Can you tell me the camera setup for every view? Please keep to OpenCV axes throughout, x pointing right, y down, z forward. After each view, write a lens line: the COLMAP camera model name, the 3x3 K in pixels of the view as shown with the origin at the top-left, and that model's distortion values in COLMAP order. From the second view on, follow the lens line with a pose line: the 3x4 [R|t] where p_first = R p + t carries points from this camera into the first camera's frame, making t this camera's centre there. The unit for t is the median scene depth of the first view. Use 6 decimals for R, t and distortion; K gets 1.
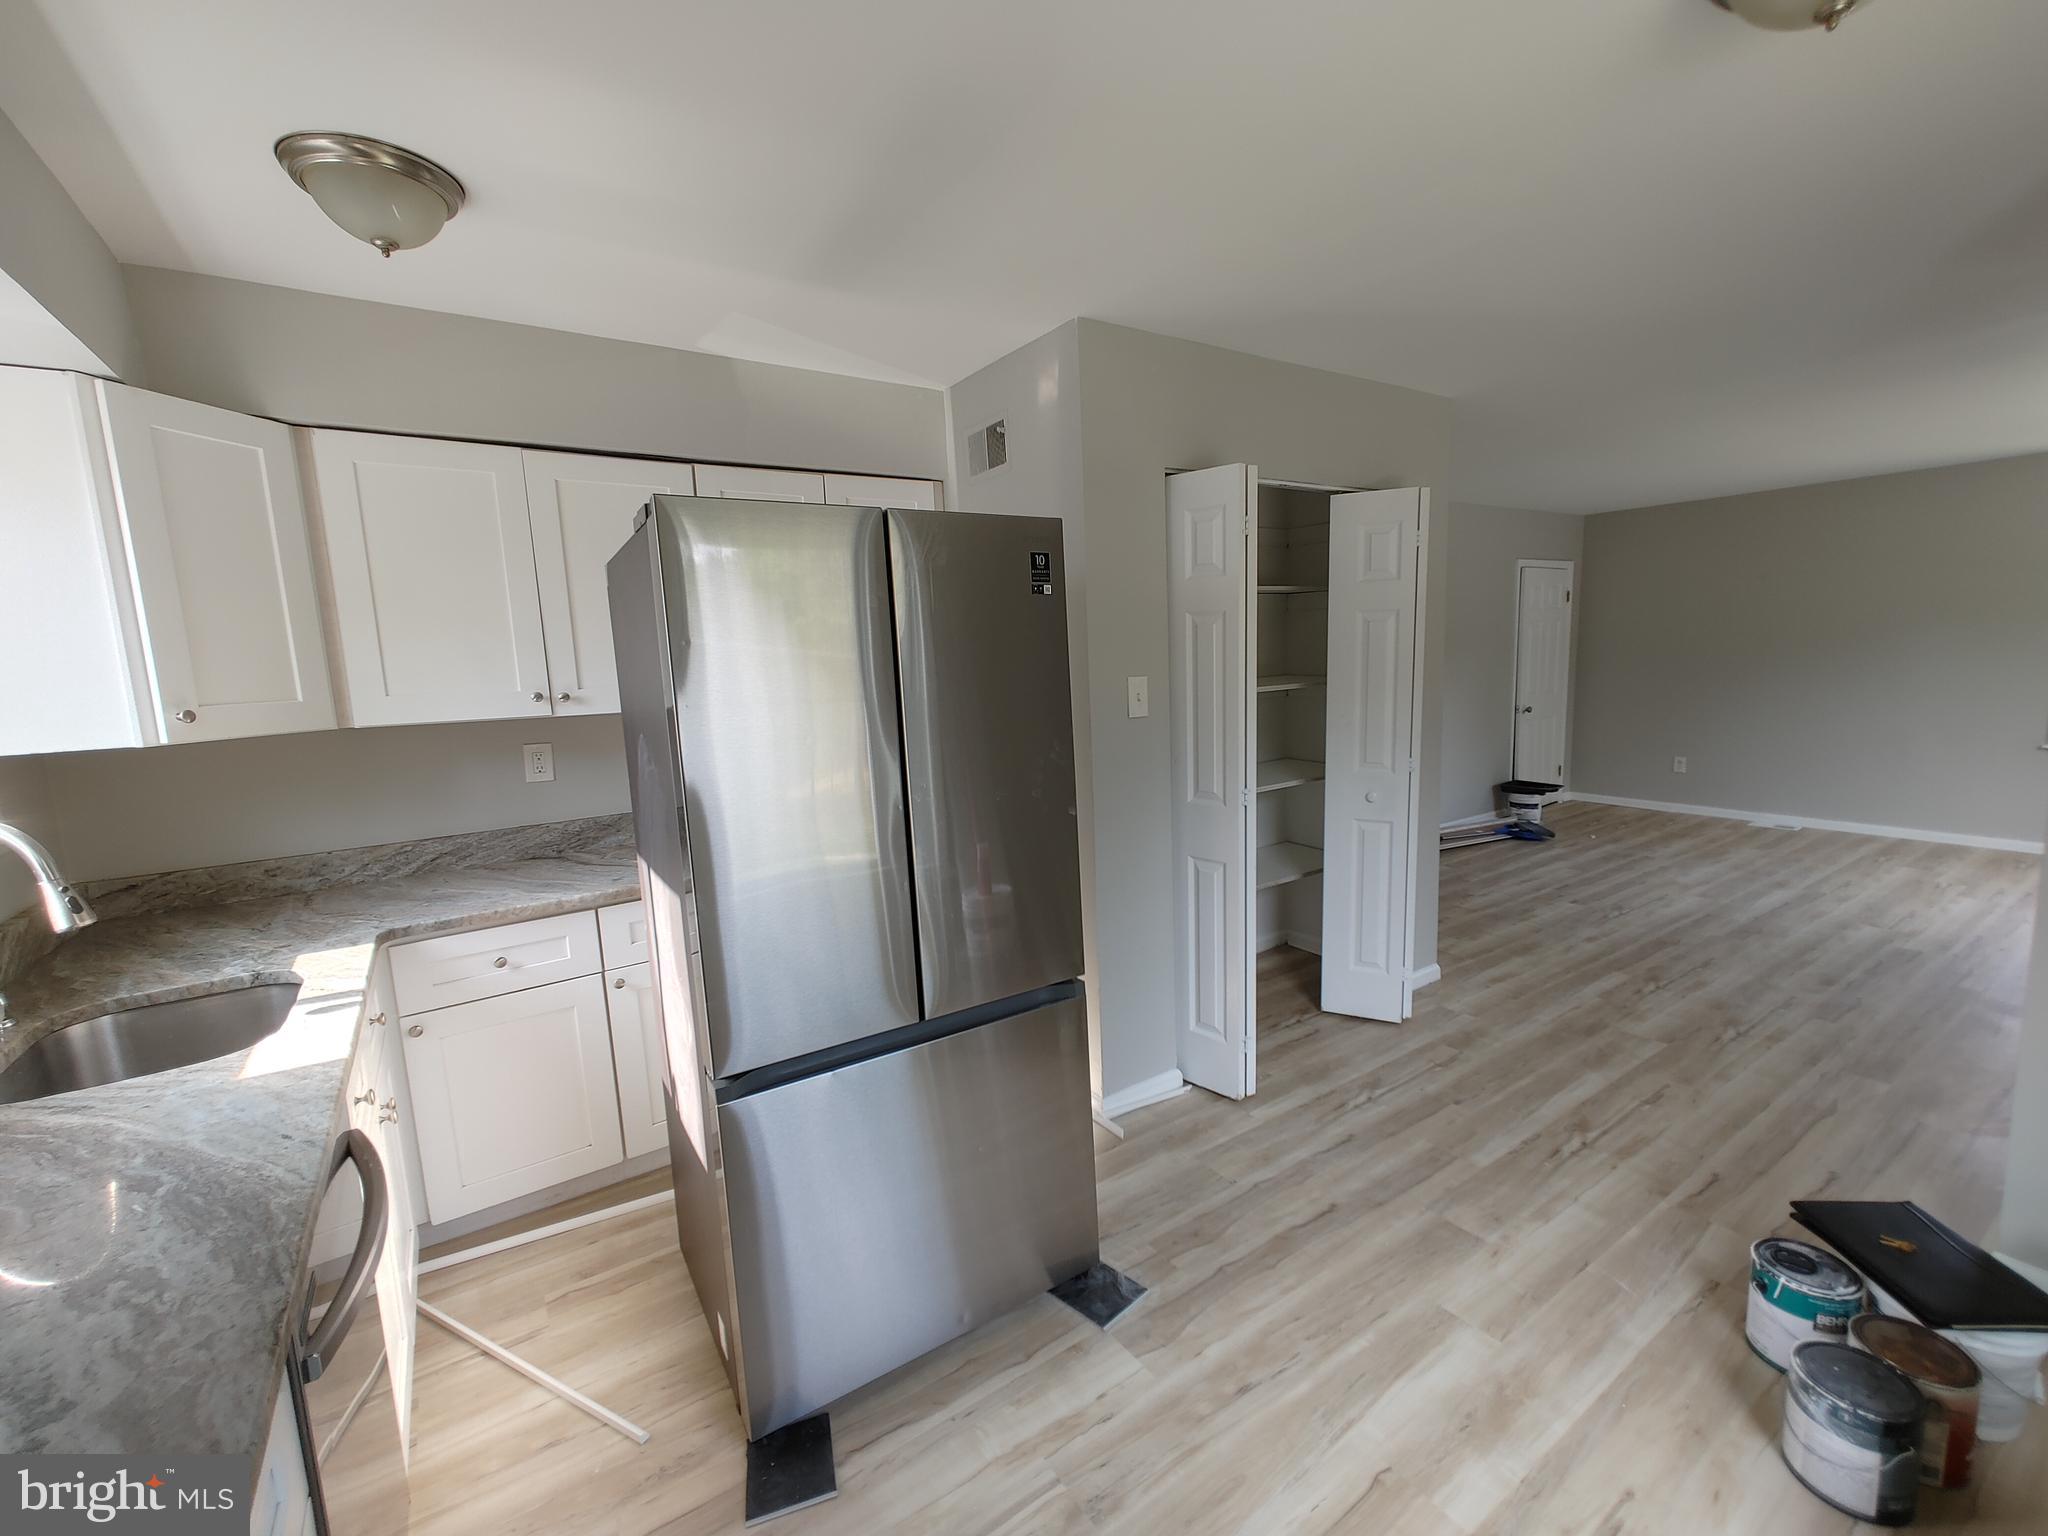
lens RADIAL K [[876.7, 0, 1034.4], [0, 876.7, 777.8], [0, 0, 1]] dist [0.013343, 0.000181]
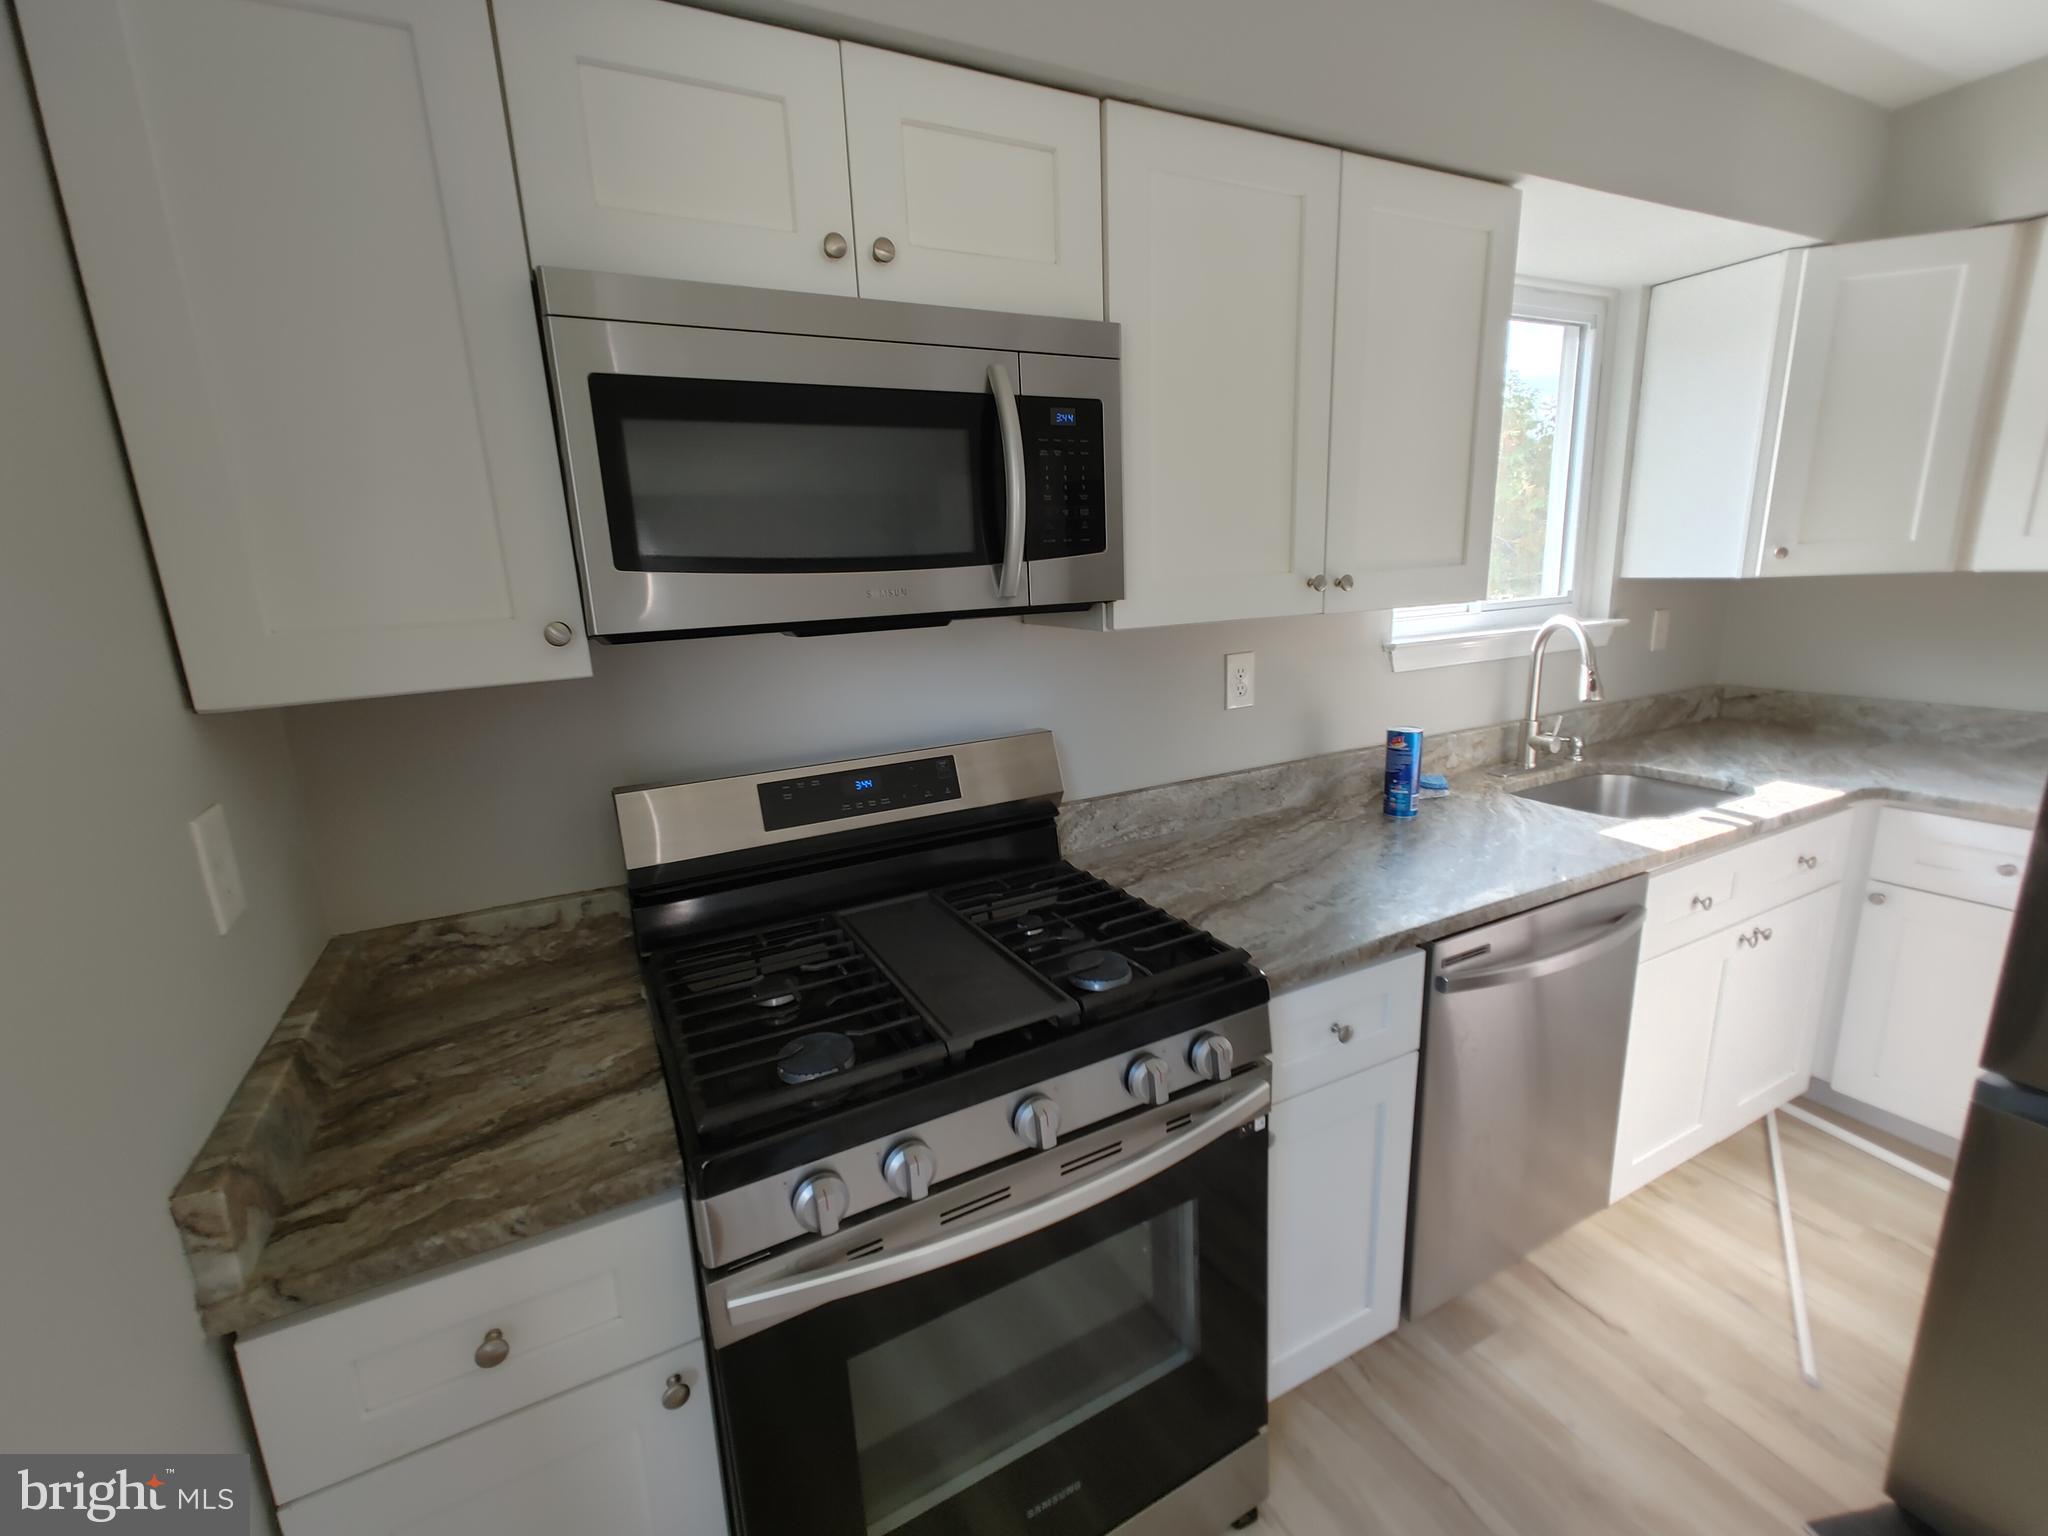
lens RADIAL K [[876.7, 0, 1023.7], [0, 876.7, 765.0], [0, 0, 1]] dist [0.013343, 0.000181]
pose [[-0.118761, 0.267473, -0.956218, 0.320863], [-0.097310, 0.955263, 0.279292, -0.032226], [0.988143, 0.126219, -0.087421, 0.176224]]
